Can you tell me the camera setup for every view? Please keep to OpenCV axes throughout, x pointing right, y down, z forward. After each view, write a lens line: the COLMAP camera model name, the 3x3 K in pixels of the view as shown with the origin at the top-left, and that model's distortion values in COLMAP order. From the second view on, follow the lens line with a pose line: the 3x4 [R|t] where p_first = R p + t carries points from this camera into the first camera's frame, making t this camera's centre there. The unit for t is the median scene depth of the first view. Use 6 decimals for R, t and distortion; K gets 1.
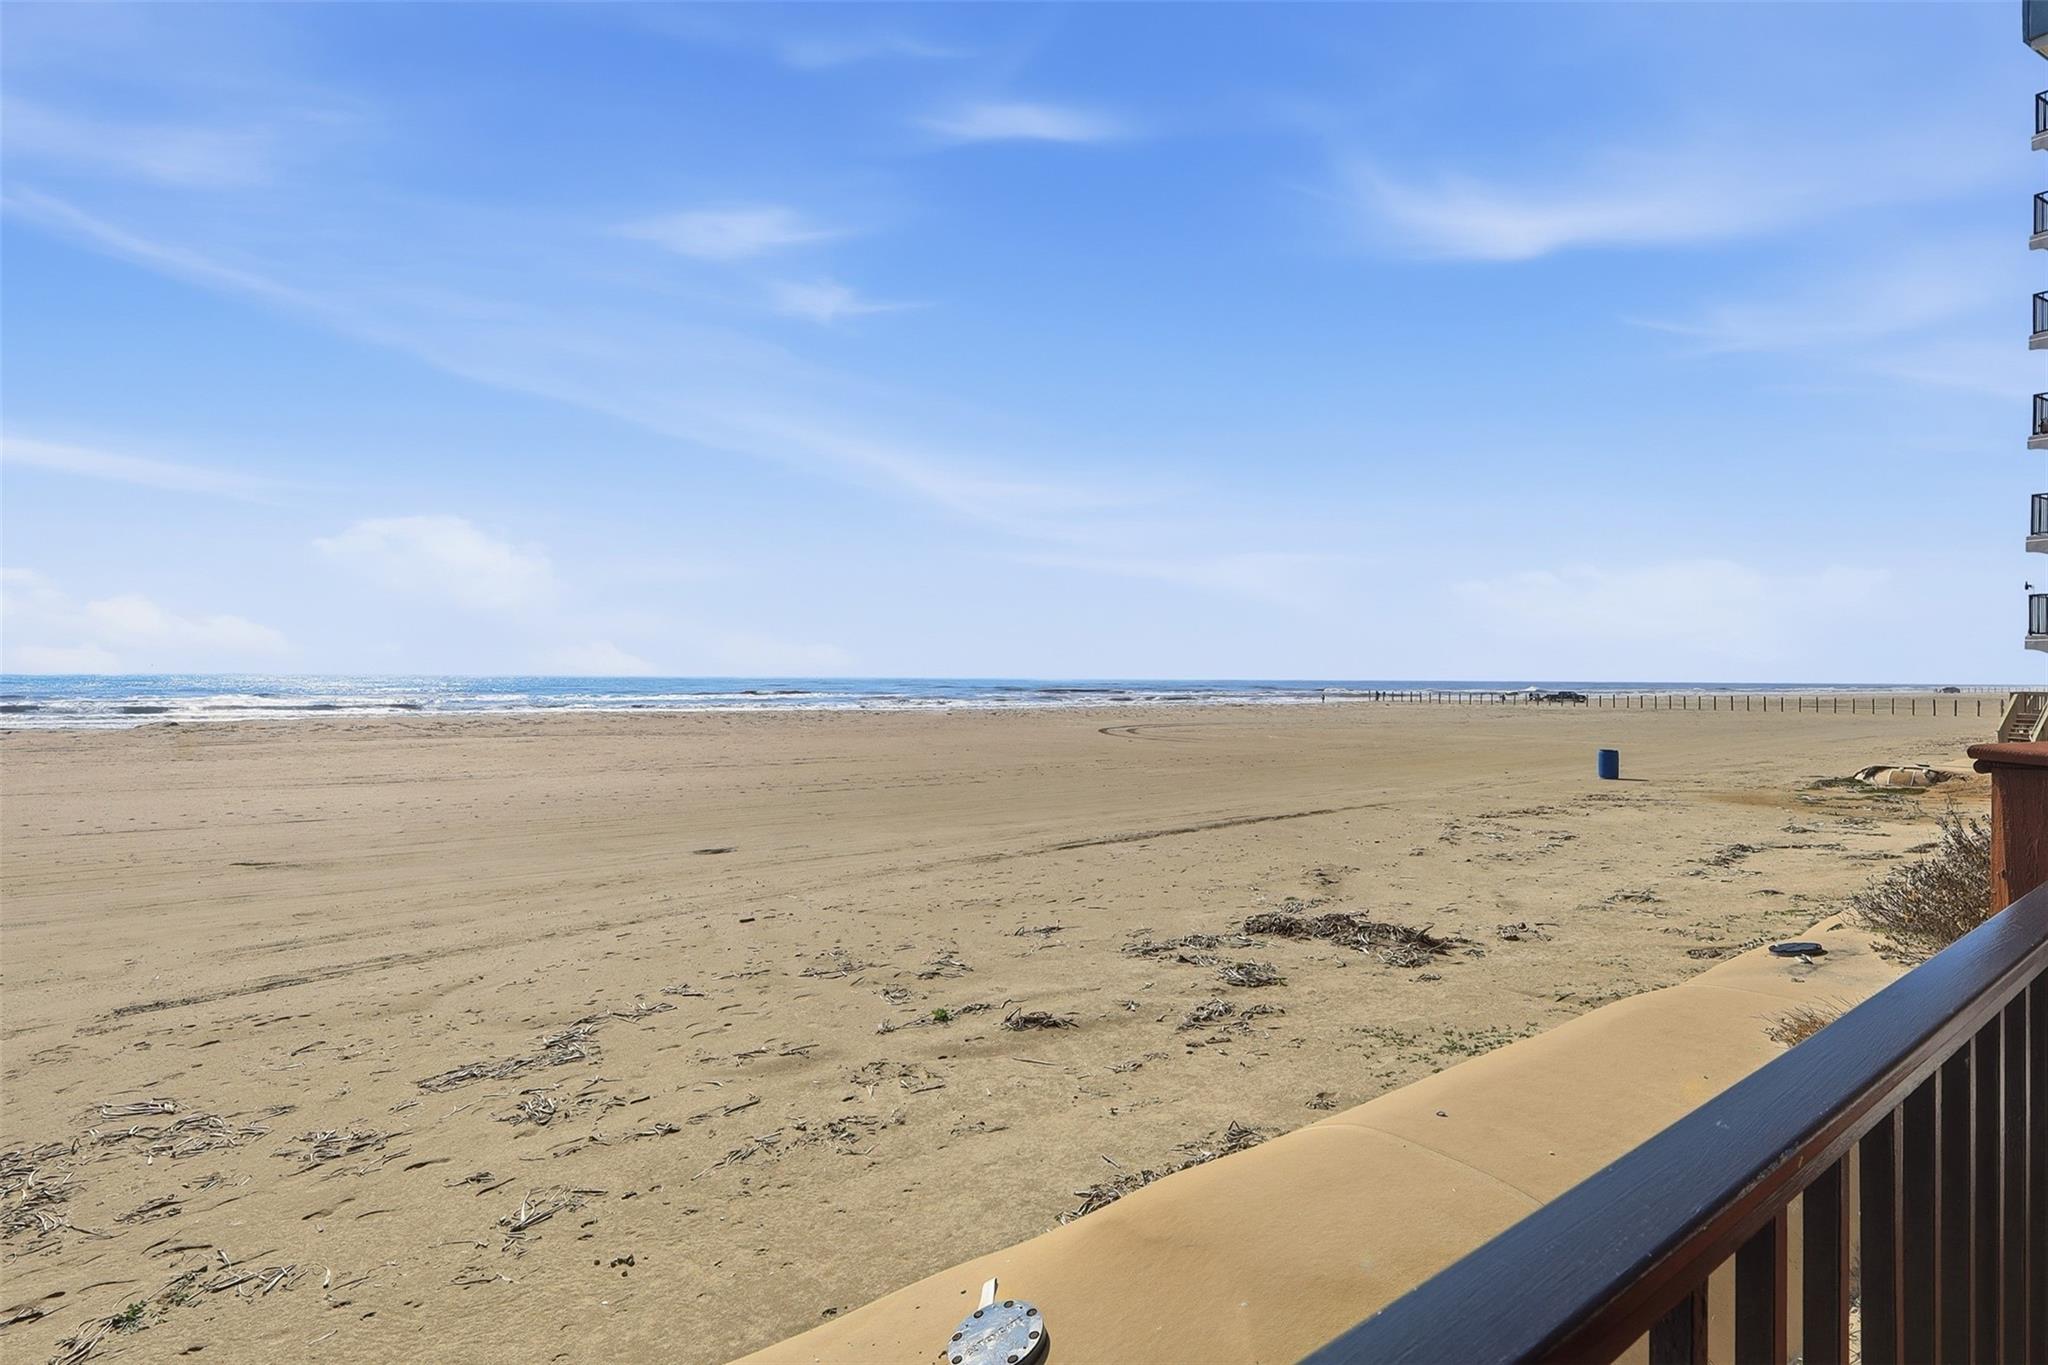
lens RADIAL K [[1030.3, 0, 1024.0], [0, 1030.3, 682.5], [0, 0, 1]] dist [-0.002379, 0.000389]
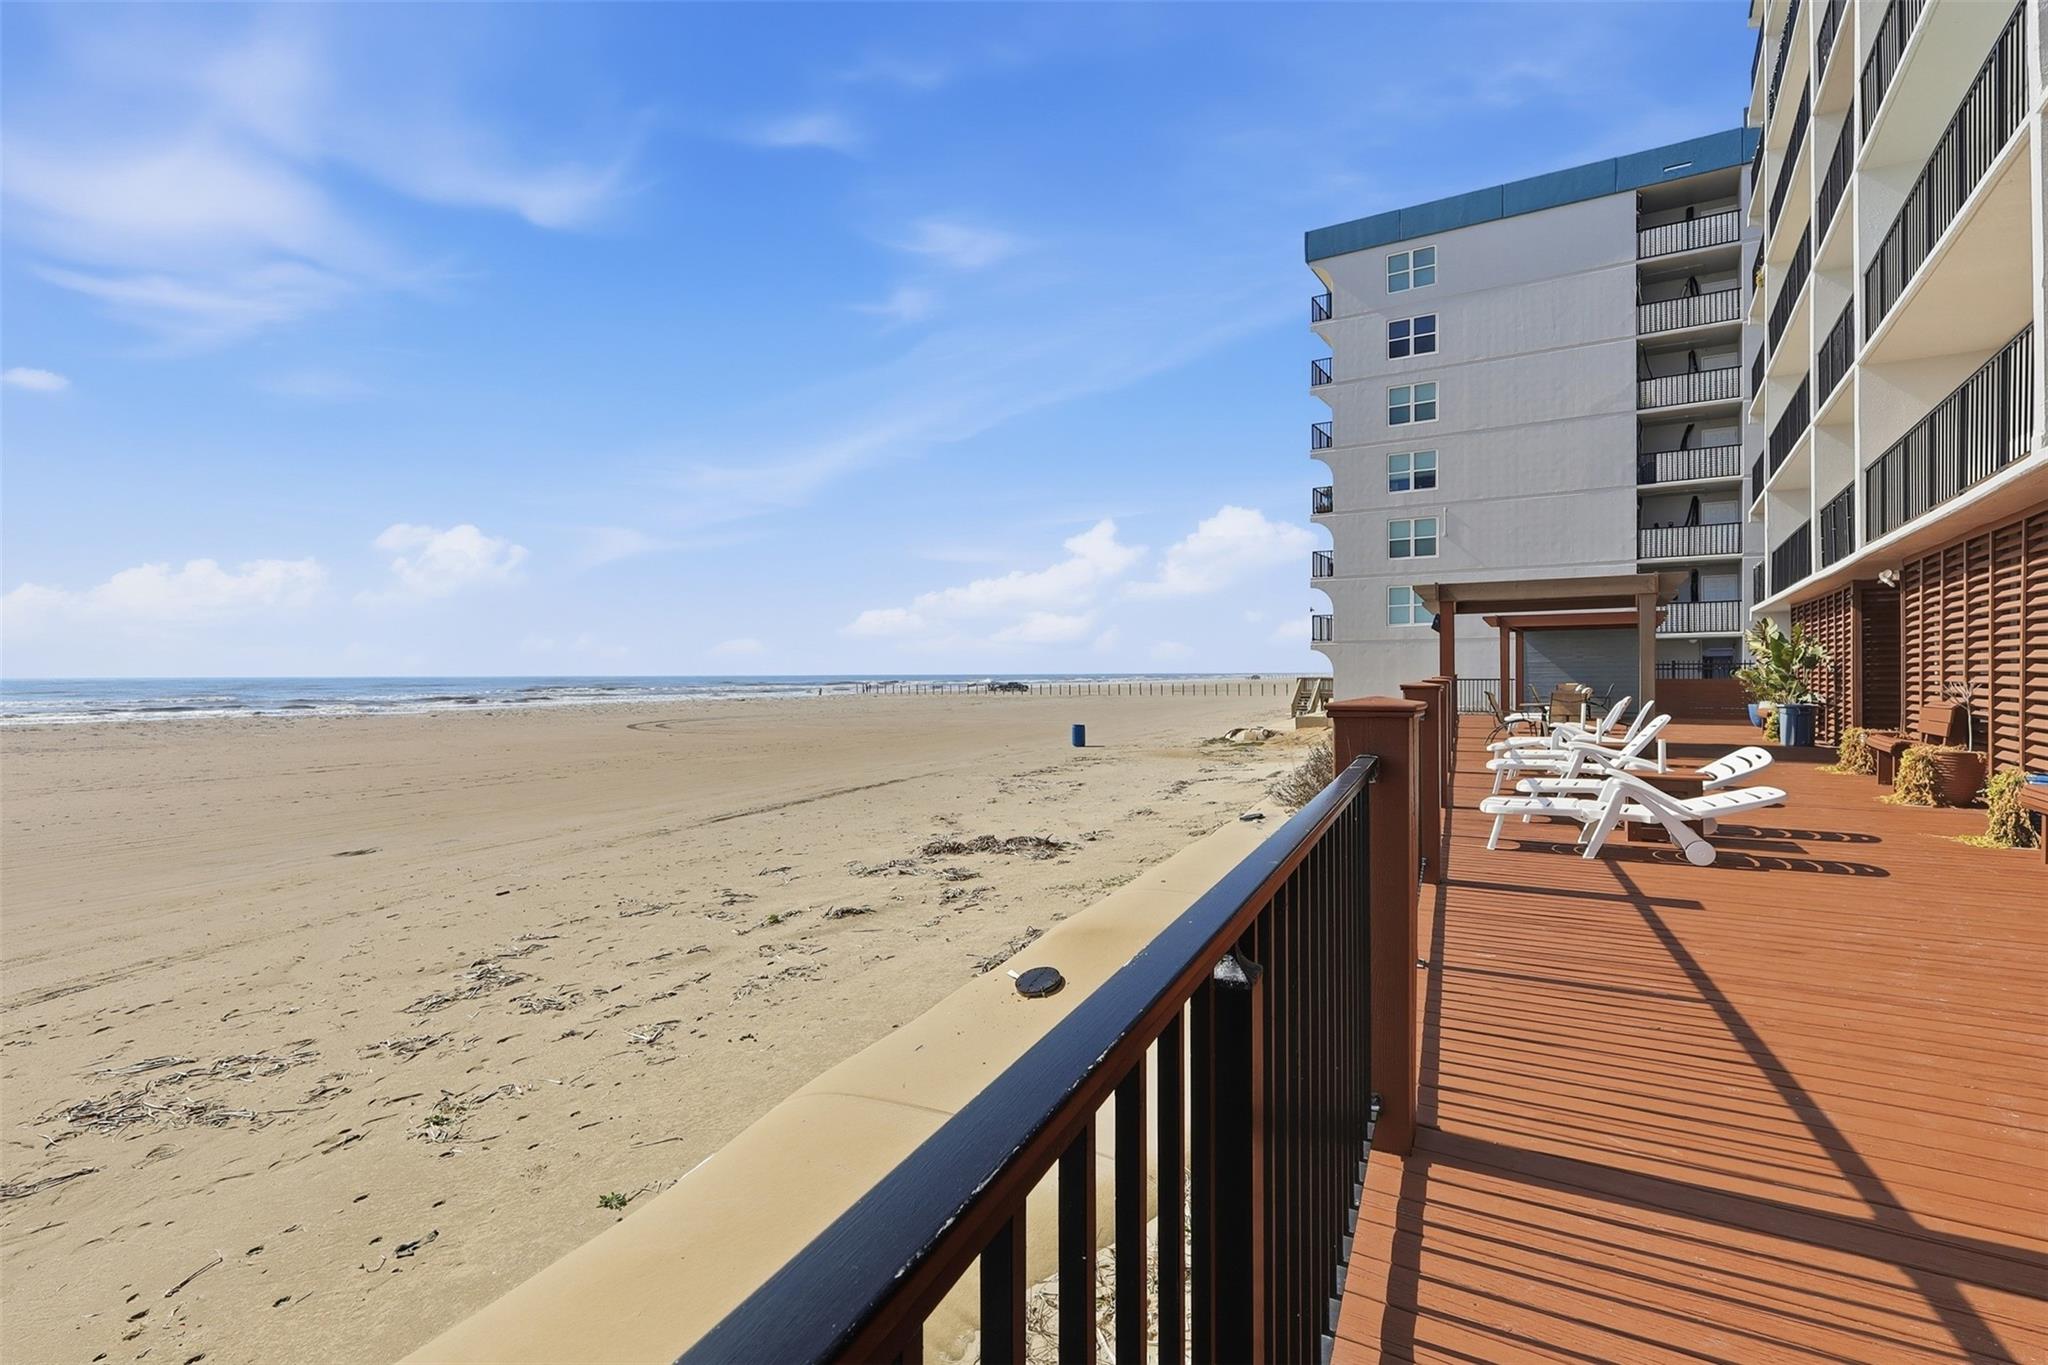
lens RADIAL K [[1030.3, 0, 1024.0], [0, 1030.3, 682.5], [0, 0, 1]] dist [-0.002379, 0.000389]
pose [[0.867069, -0.013703, 0.497999, -0.487589], [0.011325, 0.999905, 0.007796, -0.000403], [-0.498059, -0.001119, 0.867142, -0.371015]]
